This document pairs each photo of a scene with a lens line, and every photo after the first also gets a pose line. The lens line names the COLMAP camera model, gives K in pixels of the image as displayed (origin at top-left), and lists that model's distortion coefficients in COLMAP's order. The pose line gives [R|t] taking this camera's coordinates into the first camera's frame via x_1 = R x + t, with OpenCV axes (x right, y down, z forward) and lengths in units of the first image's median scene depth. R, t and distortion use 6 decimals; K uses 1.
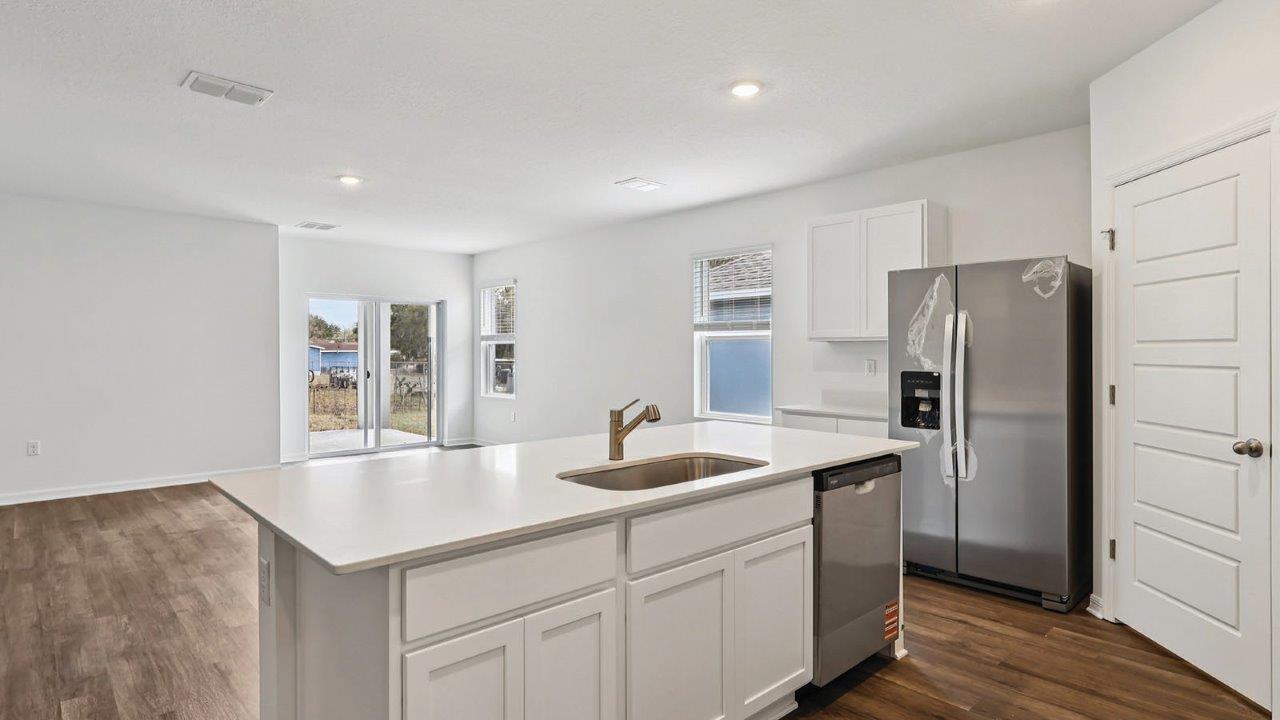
lens RADIAL K [[659.8, 0, 640.8], [0, 659.8, 350.3], [0, 0, 1]] dist [-0.001618, -0.000946]
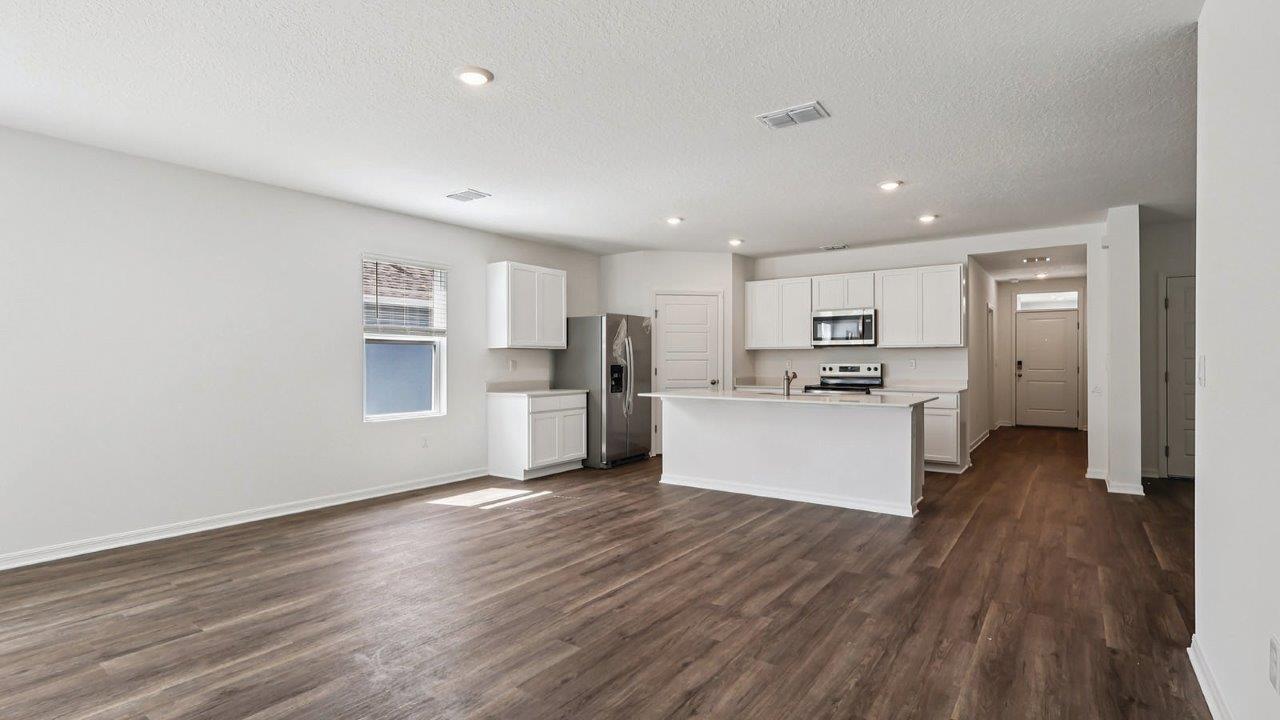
lens RADIAL K [[601.3, 0, 635.5], [0, 601.3, 357.9], [0, 0, 1]] dist [-0.002245, 0.001895]
pose [[-0.188848, 0.007927, 0.981974, -1.591476], [0.003018, 0.999967, -0.007492, 0.028454], [-0.982002, 0.001549, -0.188865, 1.461181]]
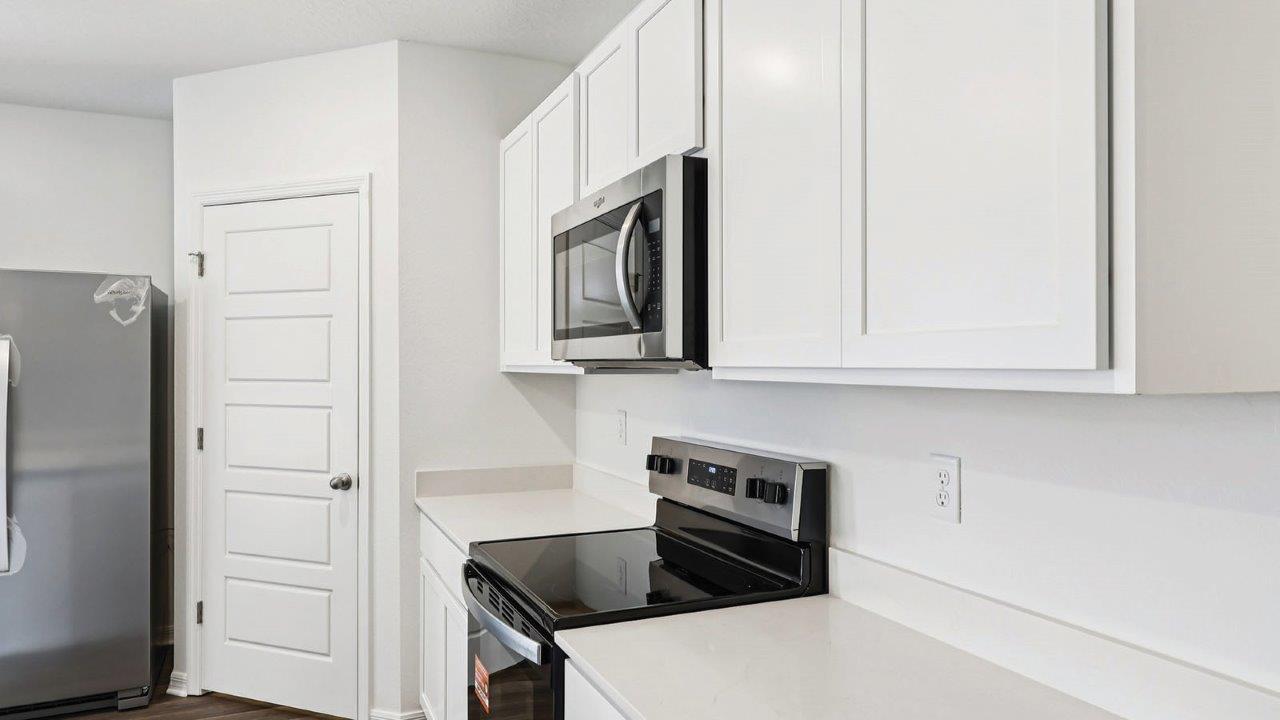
lens RADIAL K [[817.7, 0, 643.8], [0, 817.7, 361.7], [0, 0, 1]] dist [-0.000874, 0.001874]
pose [[0.323042, 0.005034, 0.946371, -0.128002], [-0.001742, 0.999987, -0.004725, -0.030513], [-0.946383, -0.000123, 0.323047, 0.073873]]
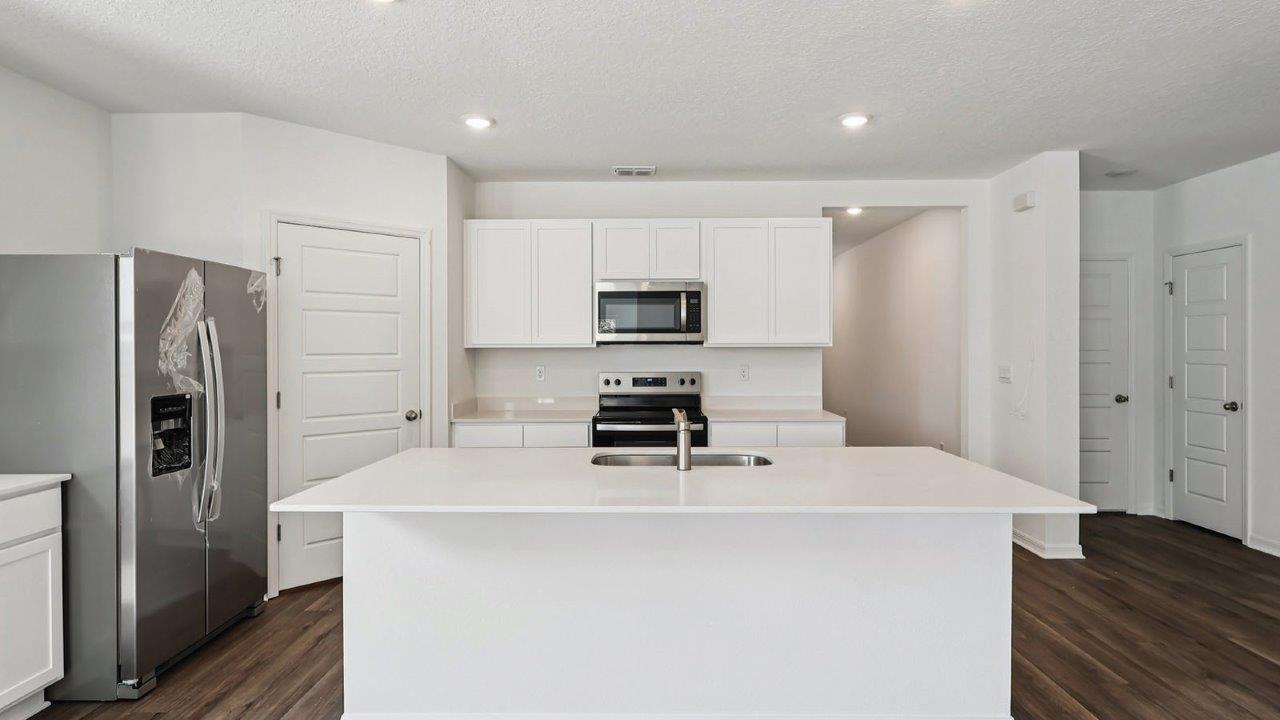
lens RADIAL K [[659.8, 0, 641.2], [0, 659.8, 353.7], [0, 0, 1]] dist [-0.001618, -0.000946]
pose [[-0.719197, -0.001845, 0.694804, -0.521463], [0.005110, 0.999955, 0.007944, -0.019268], [-0.694787, 0.009264, -0.719155, 1.314927]]
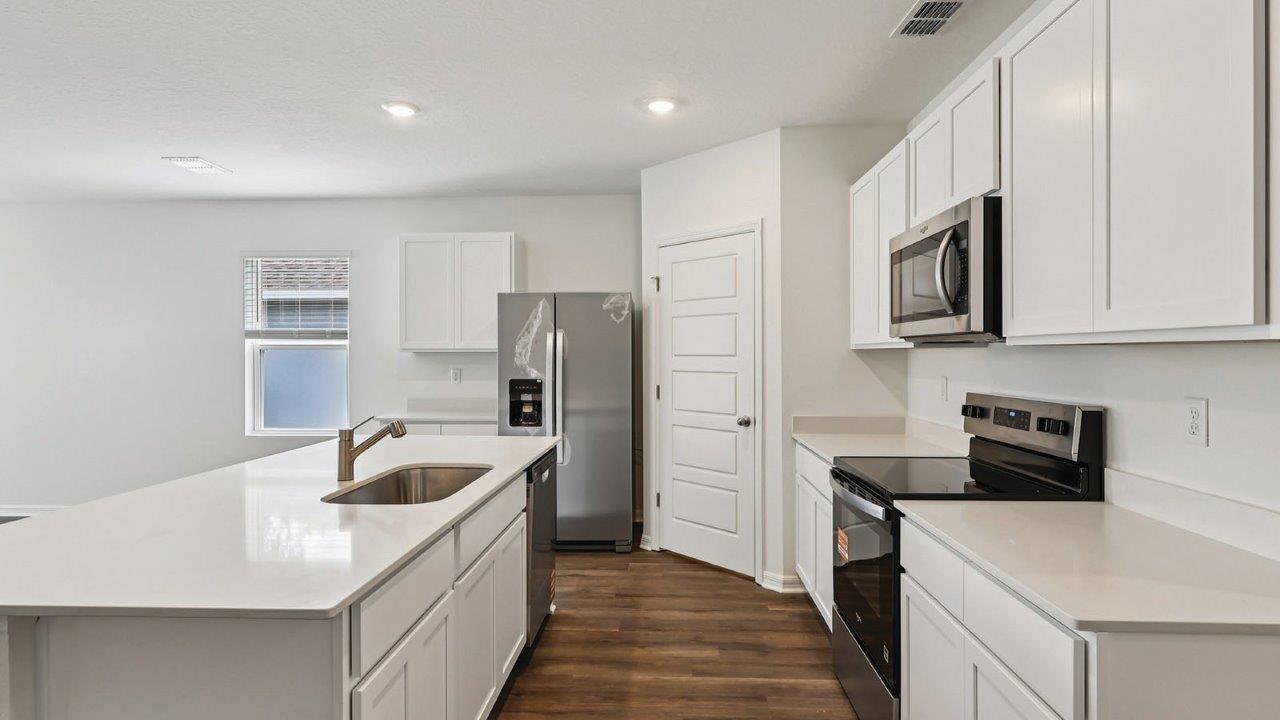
lens RADIAL K [[659.8, 0, 645.7], [0, 659.8, 356.3], [0, 0, 1]] dist [-0.001618, -0.000946]
pose [[0.710531, -0.003067, 0.703659, -0.295551], [0.001189, 0.999994, 0.003158, -0.014368], [-0.703665, -0.001407, 0.710531, 0.000009]]
